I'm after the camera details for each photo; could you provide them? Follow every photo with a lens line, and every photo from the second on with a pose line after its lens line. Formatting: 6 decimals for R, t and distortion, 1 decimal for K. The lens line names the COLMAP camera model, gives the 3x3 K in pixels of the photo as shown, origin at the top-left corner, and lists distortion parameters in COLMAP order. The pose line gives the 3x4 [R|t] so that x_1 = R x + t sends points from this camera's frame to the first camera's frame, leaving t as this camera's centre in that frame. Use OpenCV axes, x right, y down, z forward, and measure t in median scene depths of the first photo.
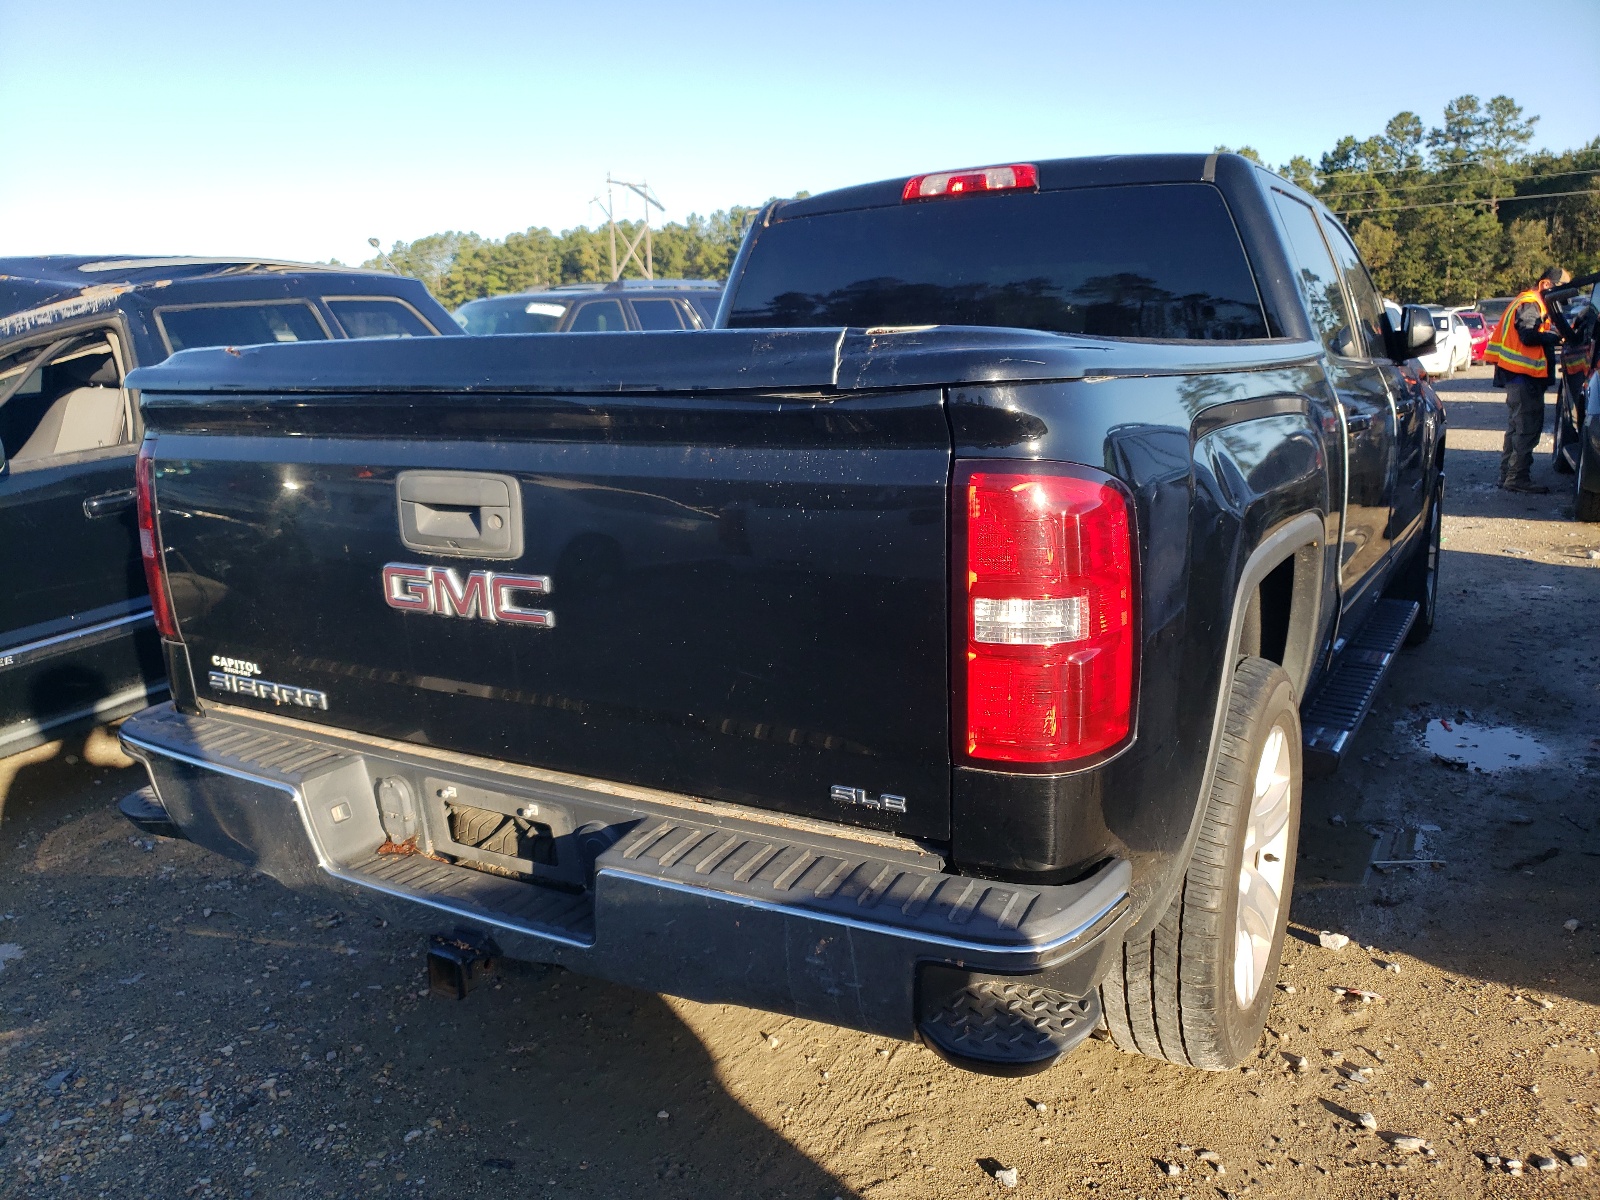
lens RADIAL K [[1222.9, 0, 788.7], [0, 1222.9, 603.7], [0, 0, 1]] dist [0.041940, -0.010712]
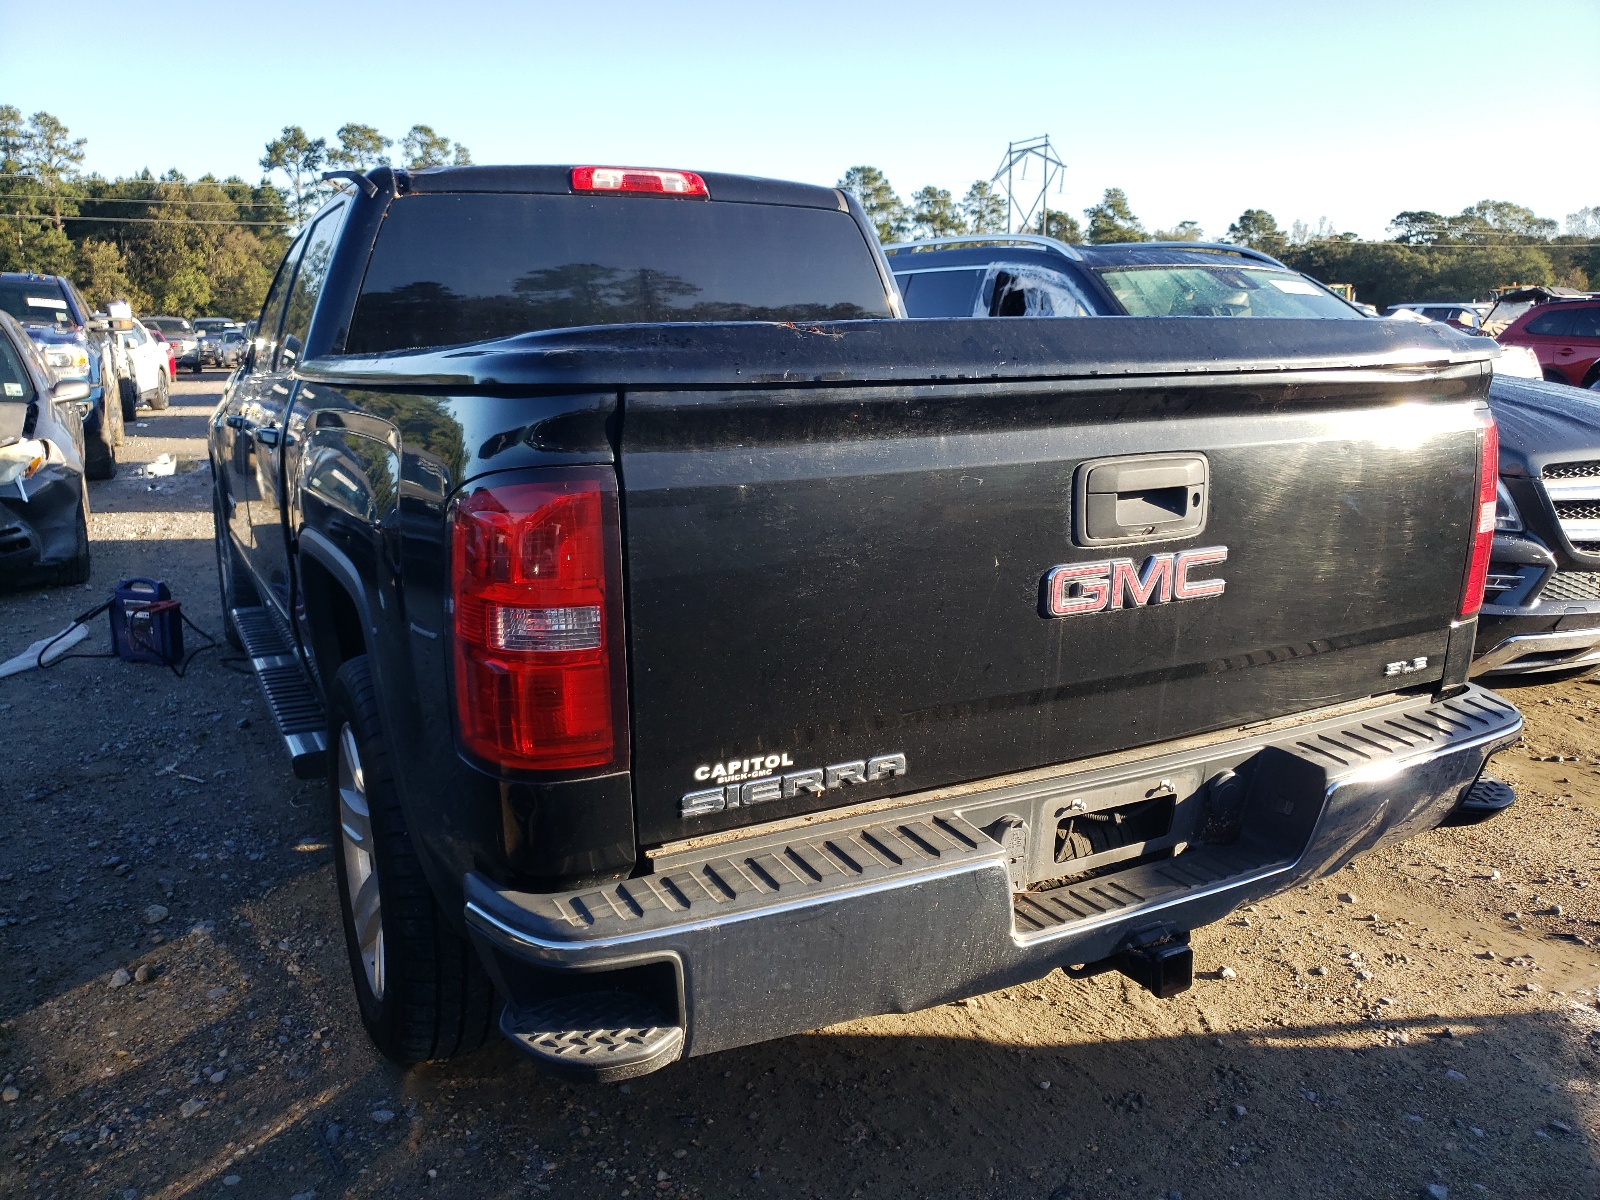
lens RADIAL K [[1222.9, 0, 787.6], [0, 1222.9, 596.6], [0, 0, 1]] dist [0.041940, -0.010712]
pose [[0.530264, -0.154535, 0.833630, -1.003806], [0.170136, 0.982643, 0.073937, -0.094861], [-0.830586, 0.102624, 0.547352, 0.575730]]
